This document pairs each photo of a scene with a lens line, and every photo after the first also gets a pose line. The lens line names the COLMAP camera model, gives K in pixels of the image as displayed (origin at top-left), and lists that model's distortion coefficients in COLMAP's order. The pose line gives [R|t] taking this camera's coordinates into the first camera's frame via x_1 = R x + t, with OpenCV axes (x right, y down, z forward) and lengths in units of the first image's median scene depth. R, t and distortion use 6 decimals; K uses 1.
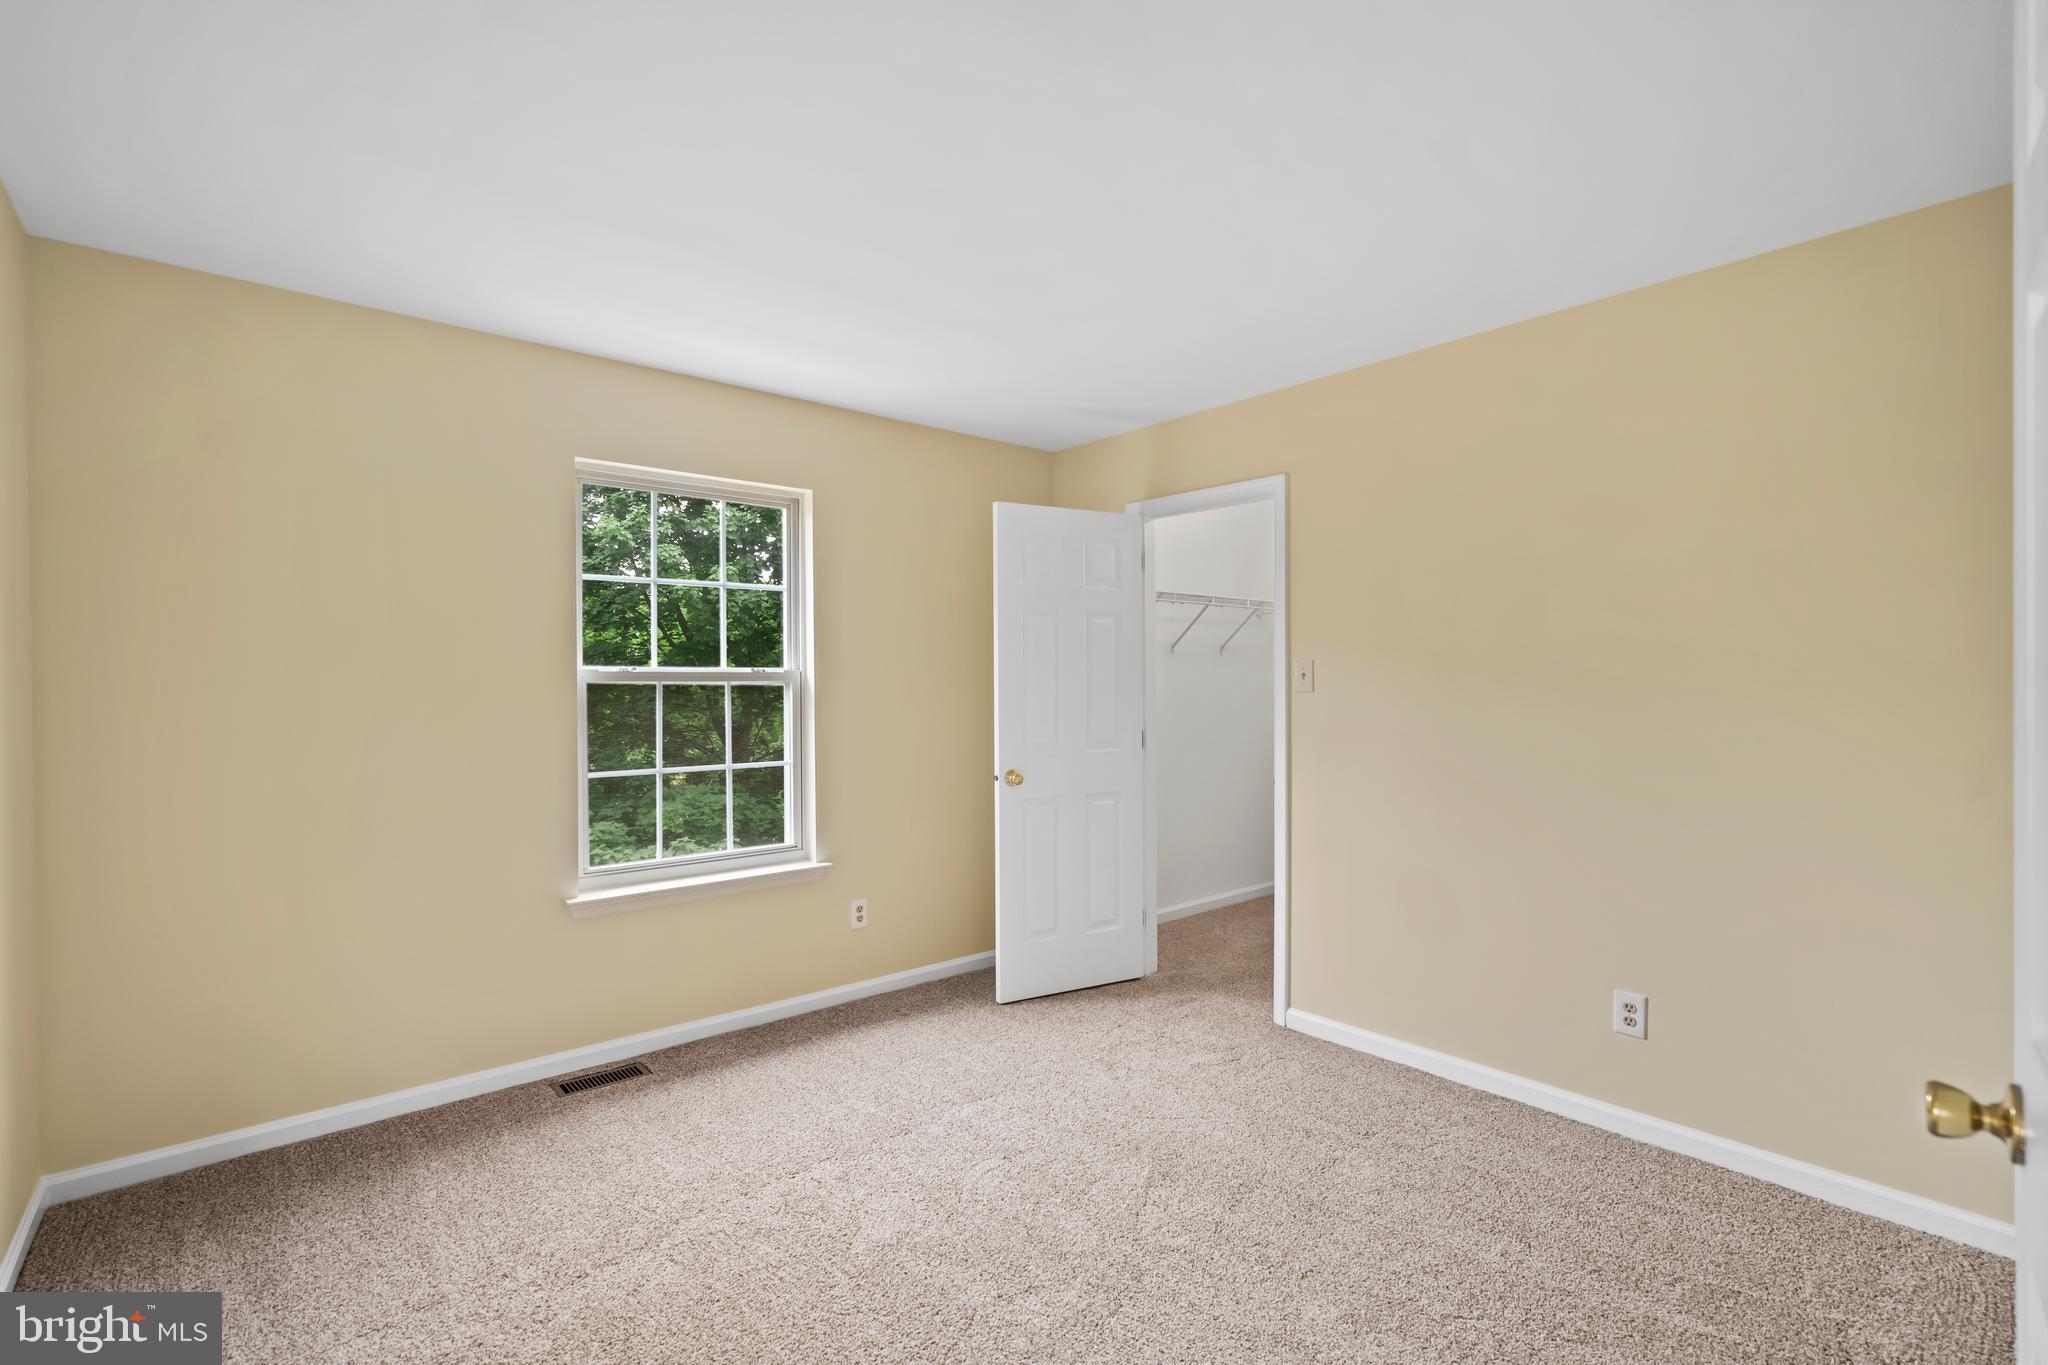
lens RADIAL K [[929.5, 0, 1018.0], [0, 929.5, 676.9], [0, 0, 1]] dist [-0.002251, -0.000020]
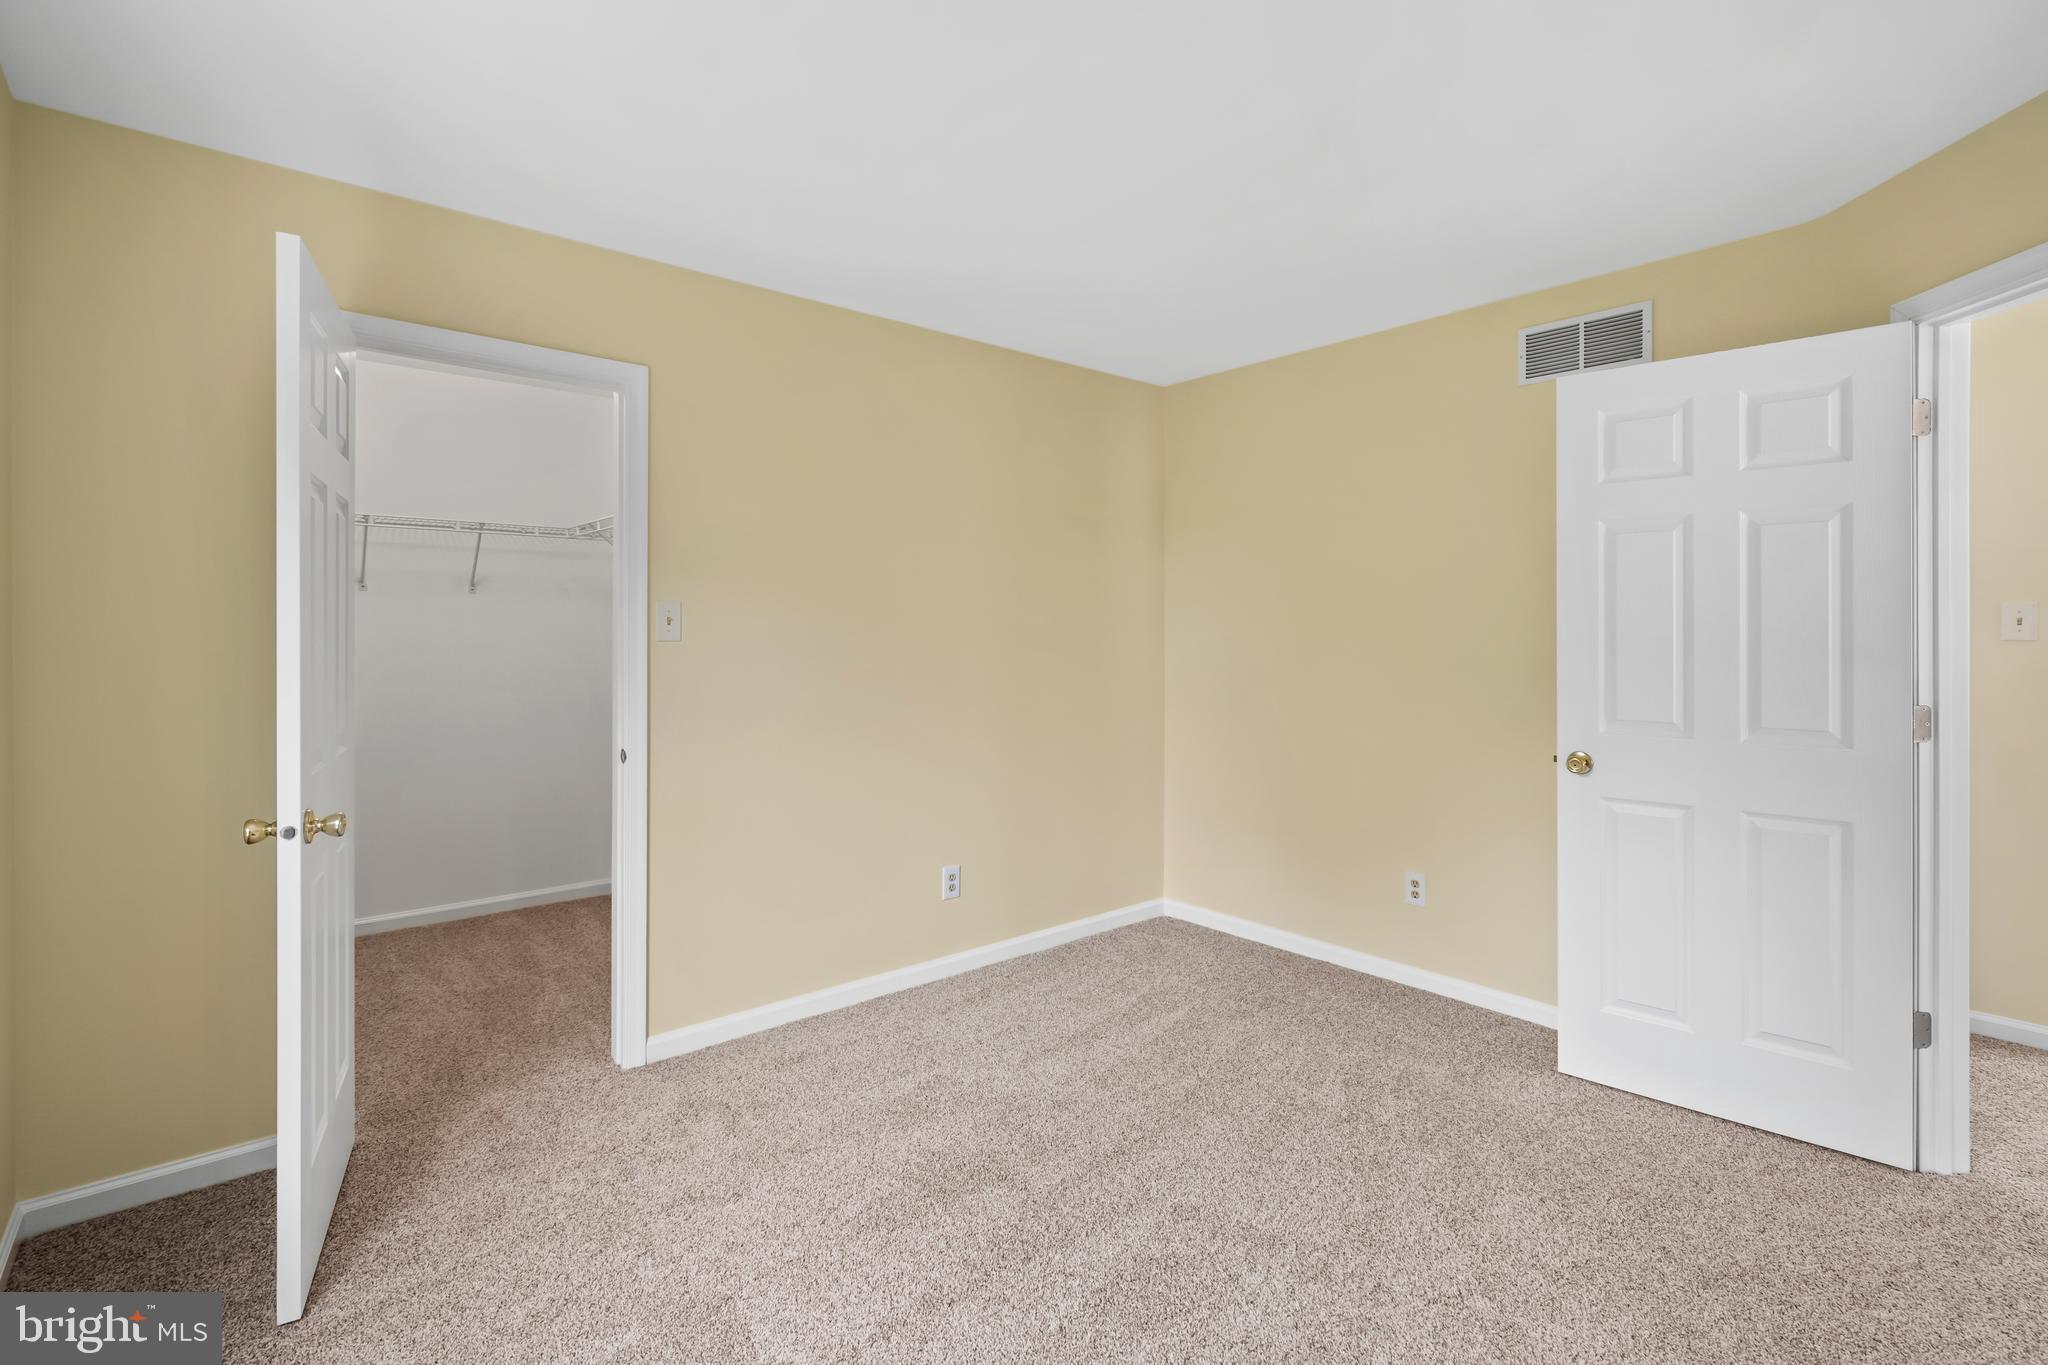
lens RADIAL K [[956.8, 0, 1026.4], [0, 956.8, 642.4], [0, 0, 1]] dist [0.029230, -0.000035]
pose [[-0.001085, -0.007065, 0.999974, -0.620420], [-0.004782, 0.999964, 0.007059, 0.008864], [-0.999988, -0.004774, -0.001119, 0.784826]]
